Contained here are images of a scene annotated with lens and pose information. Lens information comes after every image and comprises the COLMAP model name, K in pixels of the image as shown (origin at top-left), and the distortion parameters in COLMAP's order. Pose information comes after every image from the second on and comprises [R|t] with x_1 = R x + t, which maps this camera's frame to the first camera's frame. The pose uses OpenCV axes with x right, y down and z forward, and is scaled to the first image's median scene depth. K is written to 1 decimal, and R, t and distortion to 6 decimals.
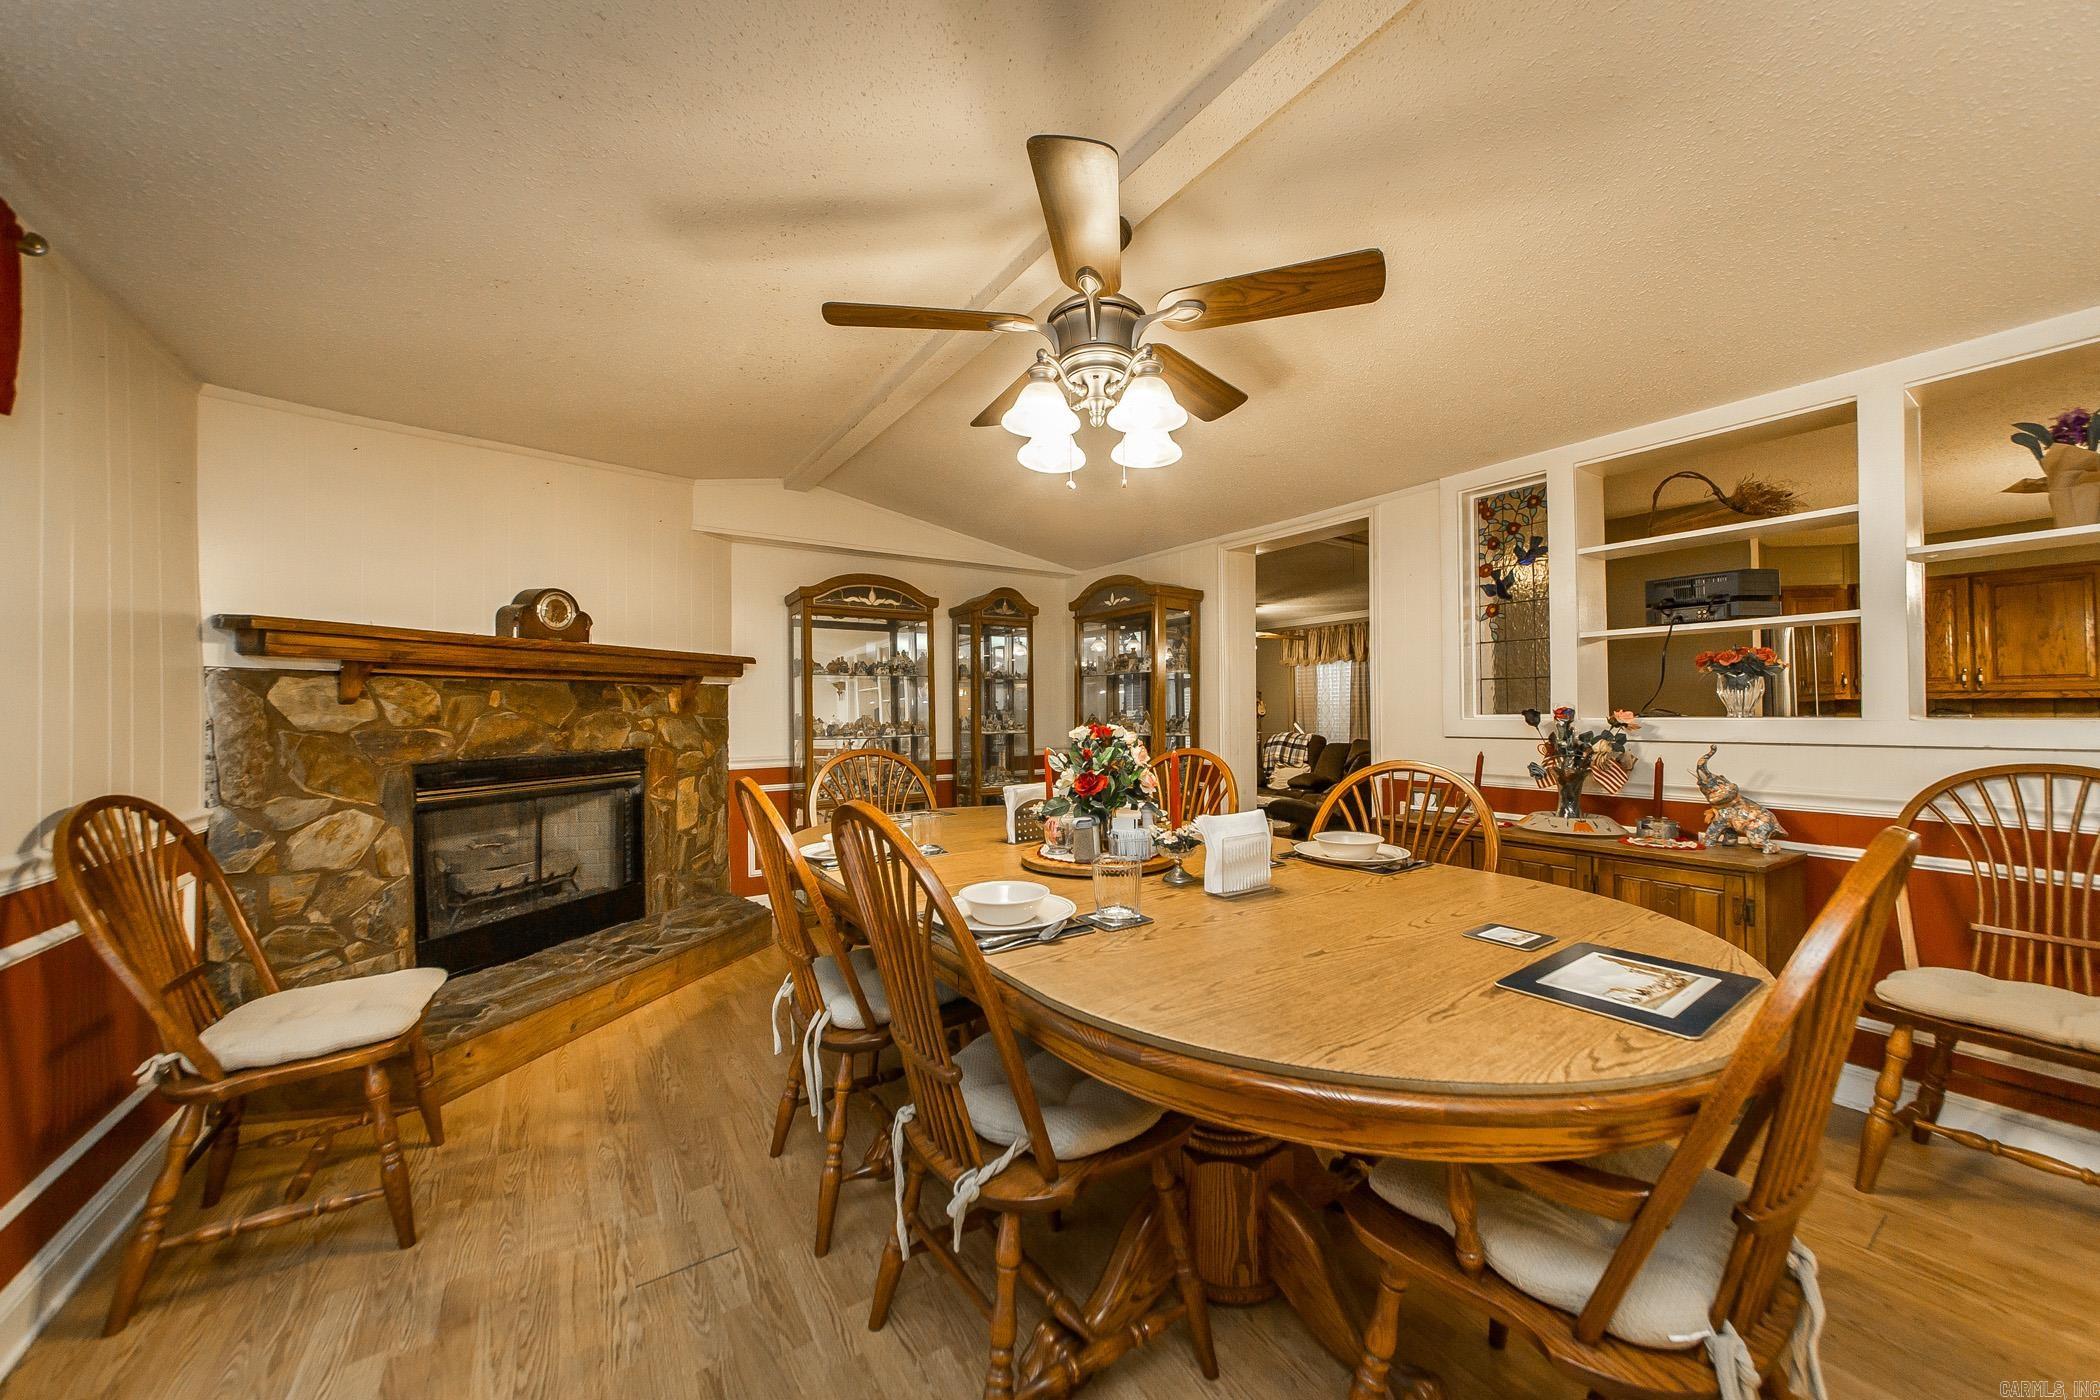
lens RADIAL K [[706.0, 0, 1032.0], [0, 706.0, 711.2], [0, 0, 1]] dist [0.001035, -0.000030]
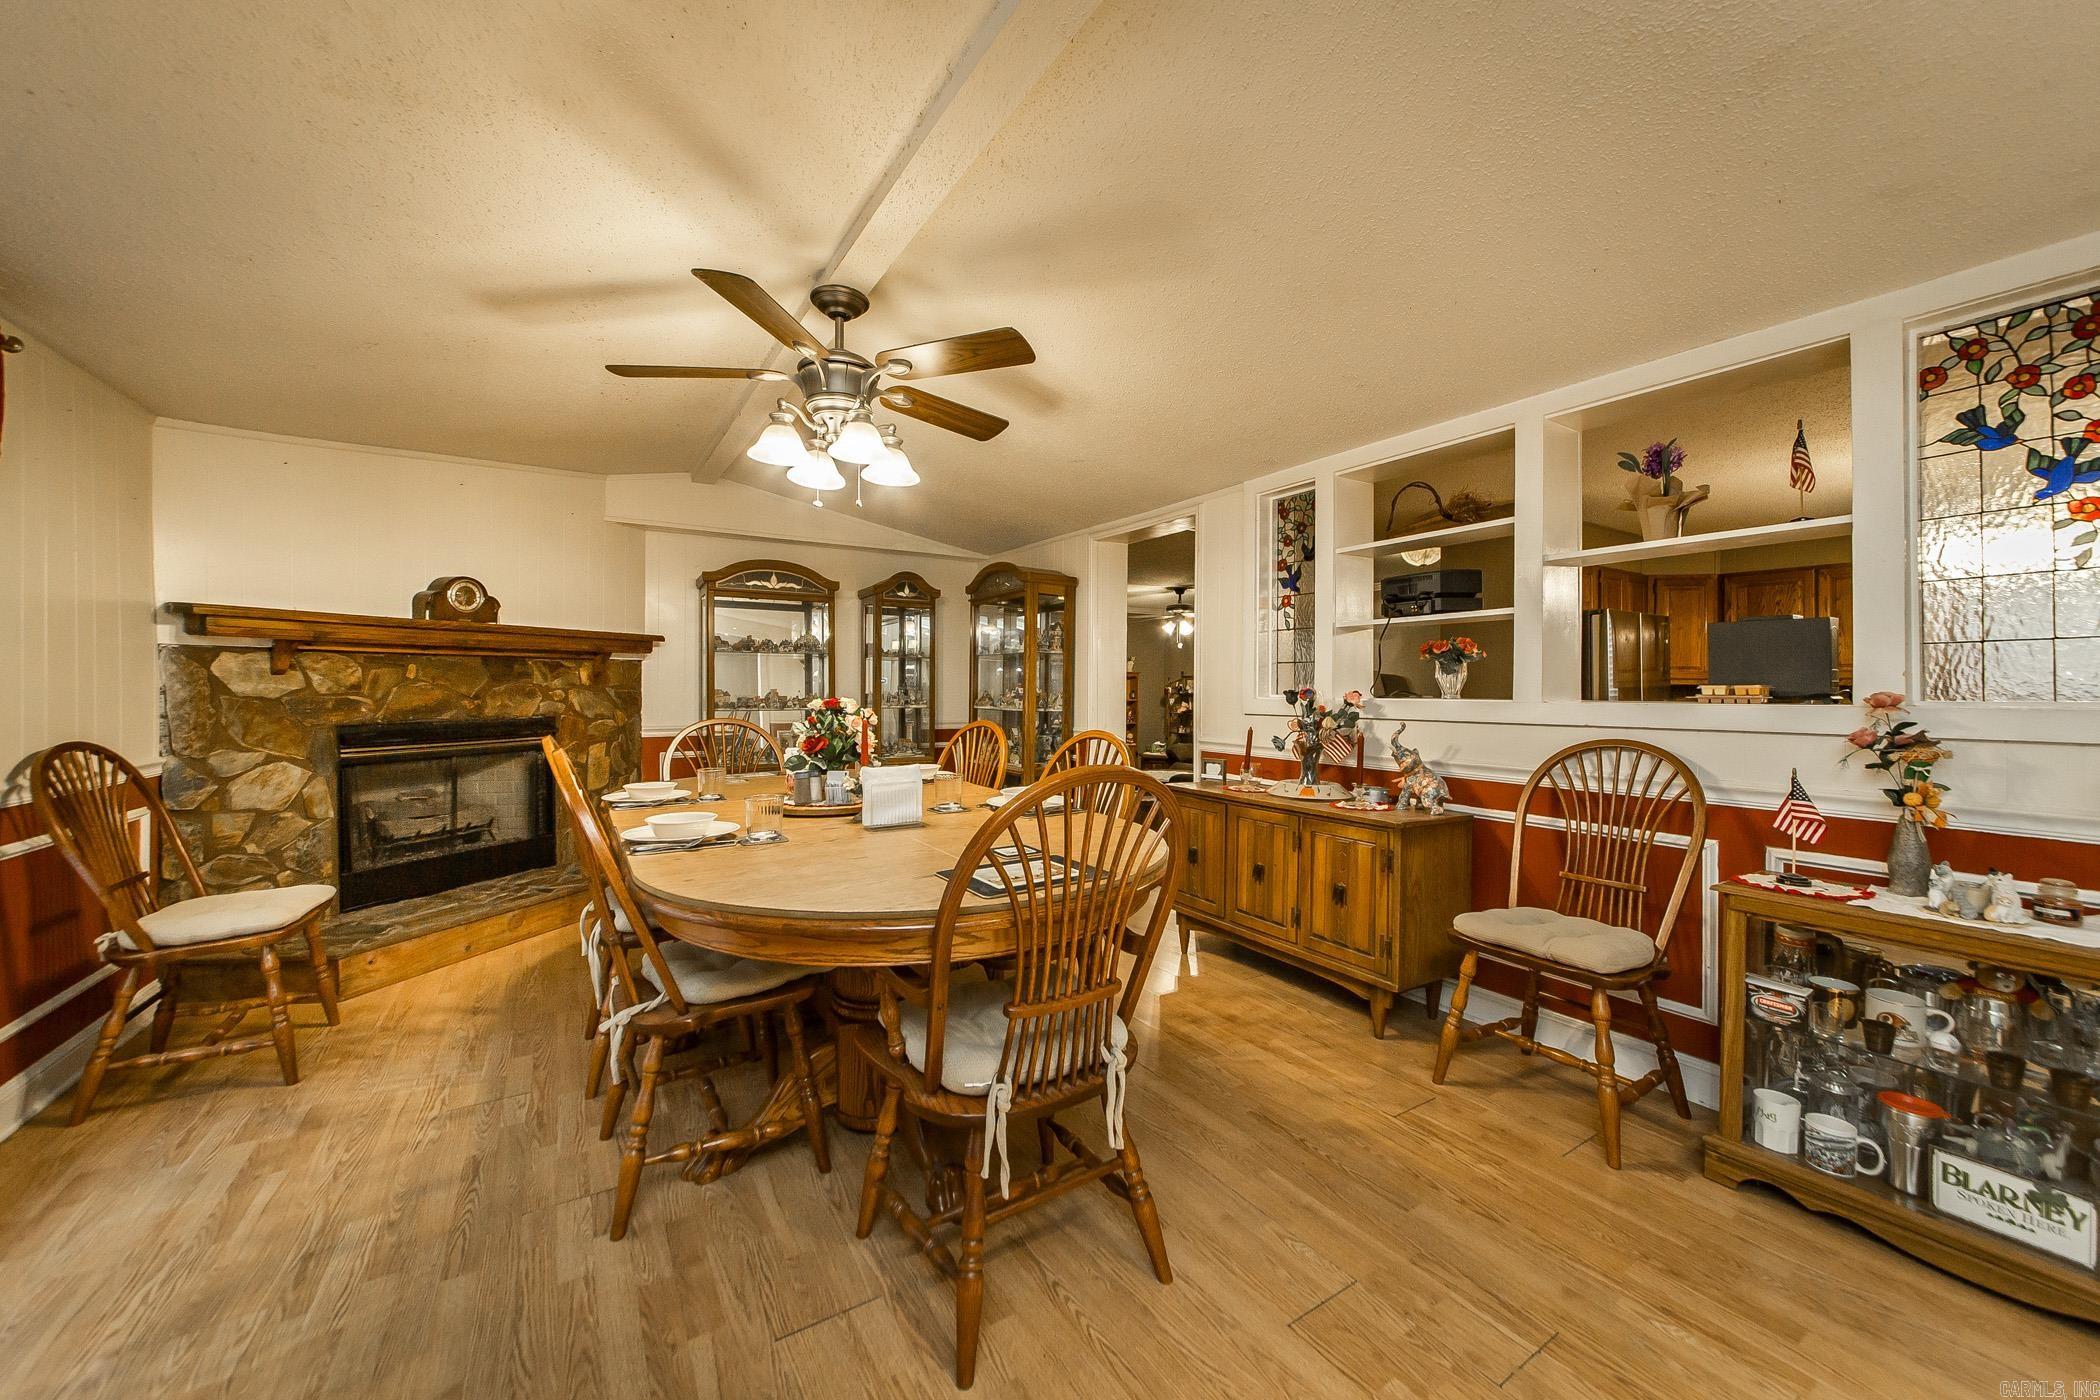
lens RADIAL K [[768.9, 0, 1085.2], [0, 768.9, 698.9], [0, 0, 1]] dist [-0.002407, 0.000010]
pose [[0.999410, 0.011339, -0.032420, 0.459363], [-0.010892, 0.999843, 0.013954, -0.002319], [0.032573, -0.013592, 0.999377, -0.270723]]
